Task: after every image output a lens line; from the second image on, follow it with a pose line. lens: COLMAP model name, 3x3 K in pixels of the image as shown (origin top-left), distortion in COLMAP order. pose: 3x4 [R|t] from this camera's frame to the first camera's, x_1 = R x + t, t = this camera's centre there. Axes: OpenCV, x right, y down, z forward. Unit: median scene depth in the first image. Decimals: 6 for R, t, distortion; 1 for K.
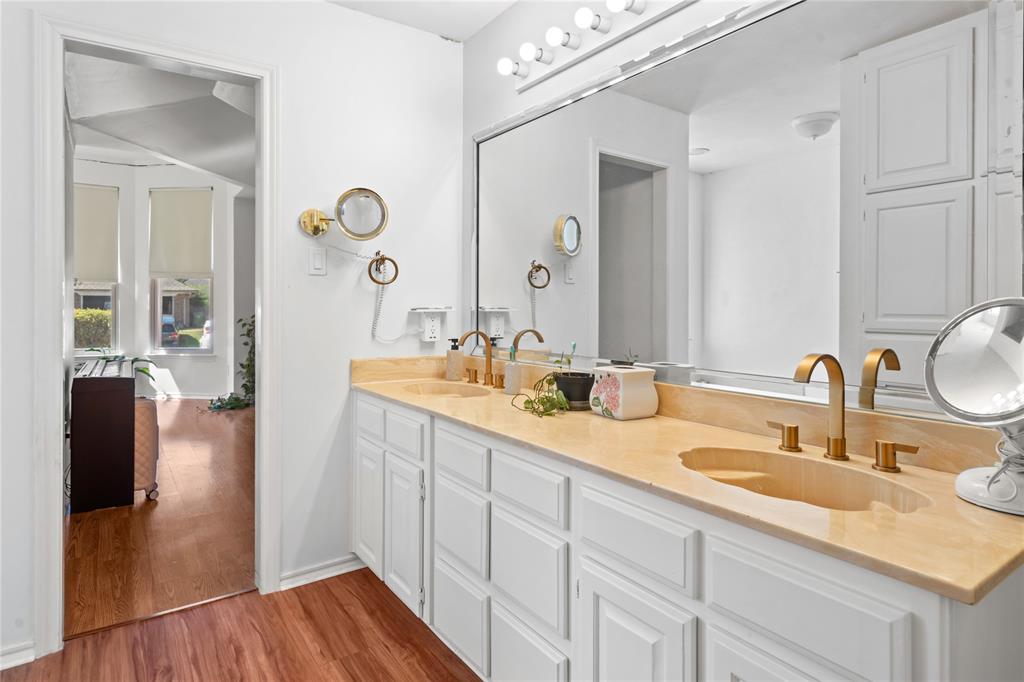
lens RADIAL K [[562.4, 0, 492.3], [0, 562.4, 306.2], [0, 0, 1]] dist [0.003699, 0.000186]
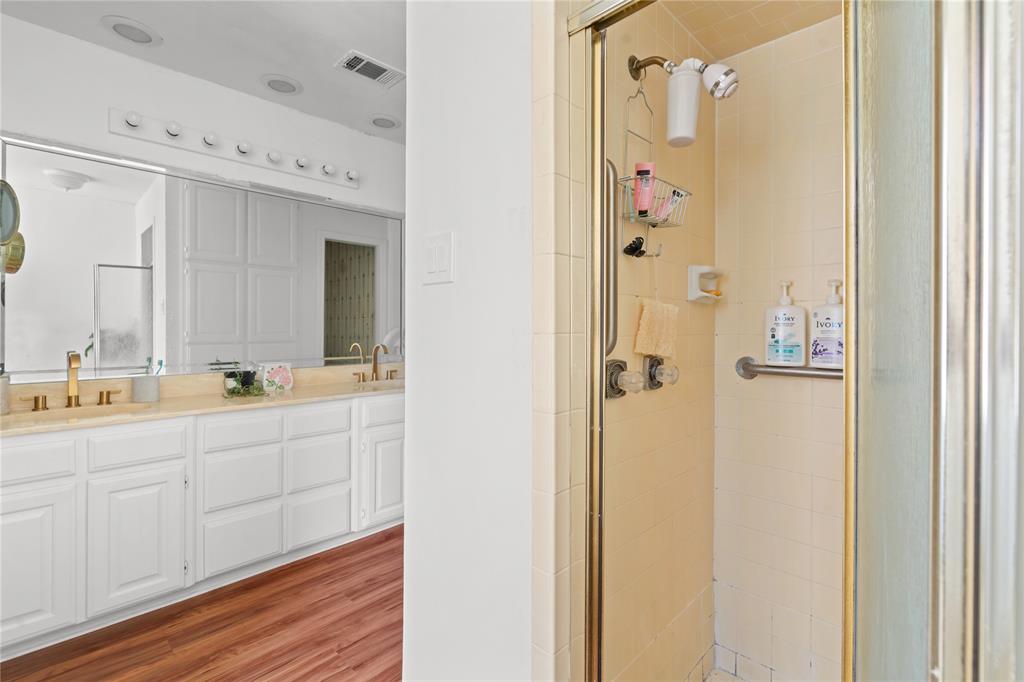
lens RADIAL K [[462.6, 0, 503.1], [0, 462.6, 328.4], [0, 0, 1]] dist [-0.002131, 0.000986]
pose [[-0.174762, -0.004008, 0.984602, -1.313190], [-0.004134, 0.999986, 0.003337, -0.007735], [-0.984602, -0.003488, -0.174776, 0.537698]]
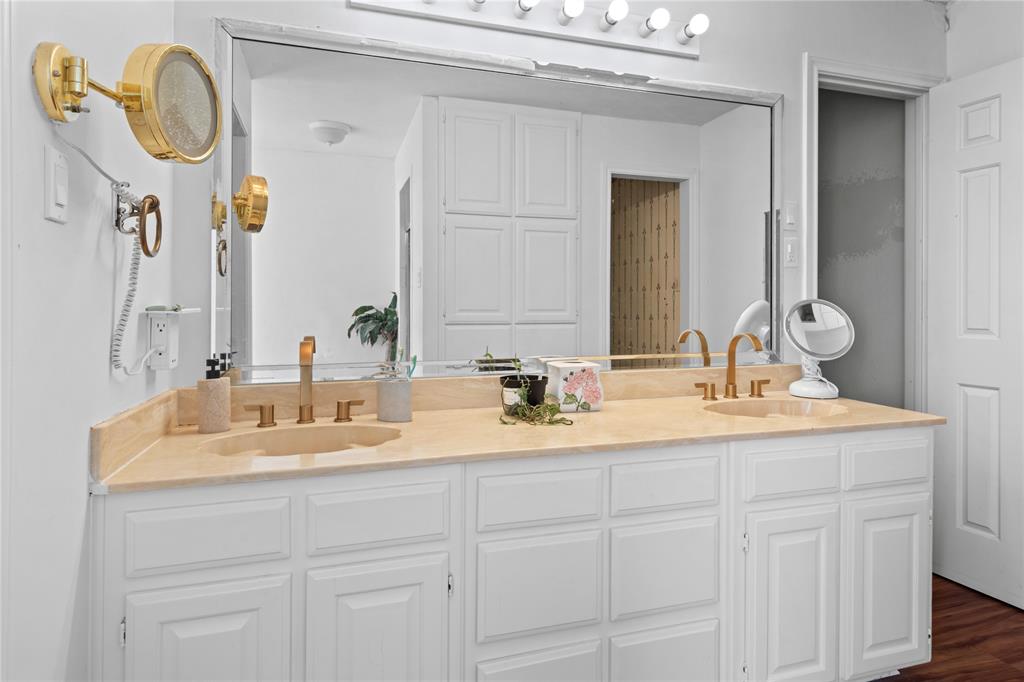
lens RADIAL K [[562.4, 0, 512.5], [0, 562.4, 308.7], [0, 0, 1]] dist [0.003699, 0.000186]
pose [[0.296477, -0.010066, 0.954987, -0.783084], [-0.001144, 0.999940, 0.010895, -0.001504], [-0.955039, -0.004323, 0.296448, 0.788063]]
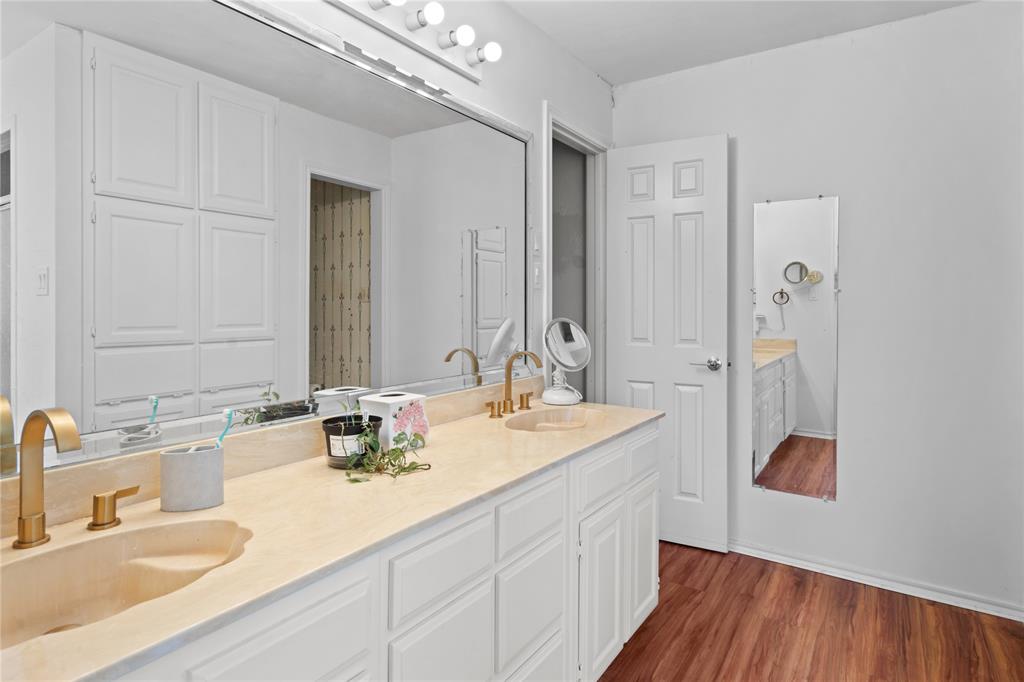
lens RADIAL K [[562.4, 0, 499.1], [0, 562.4, 306.3], [0, 0, 1]] dist [0.003699, 0.000186]
pose [[-0.361737, -0.002892, 0.932276, -0.677430], [-0.005603, 0.999984, 0.000927, -0.037201], [-0.932263, -0.004888, -0.361748, 1.154786]]
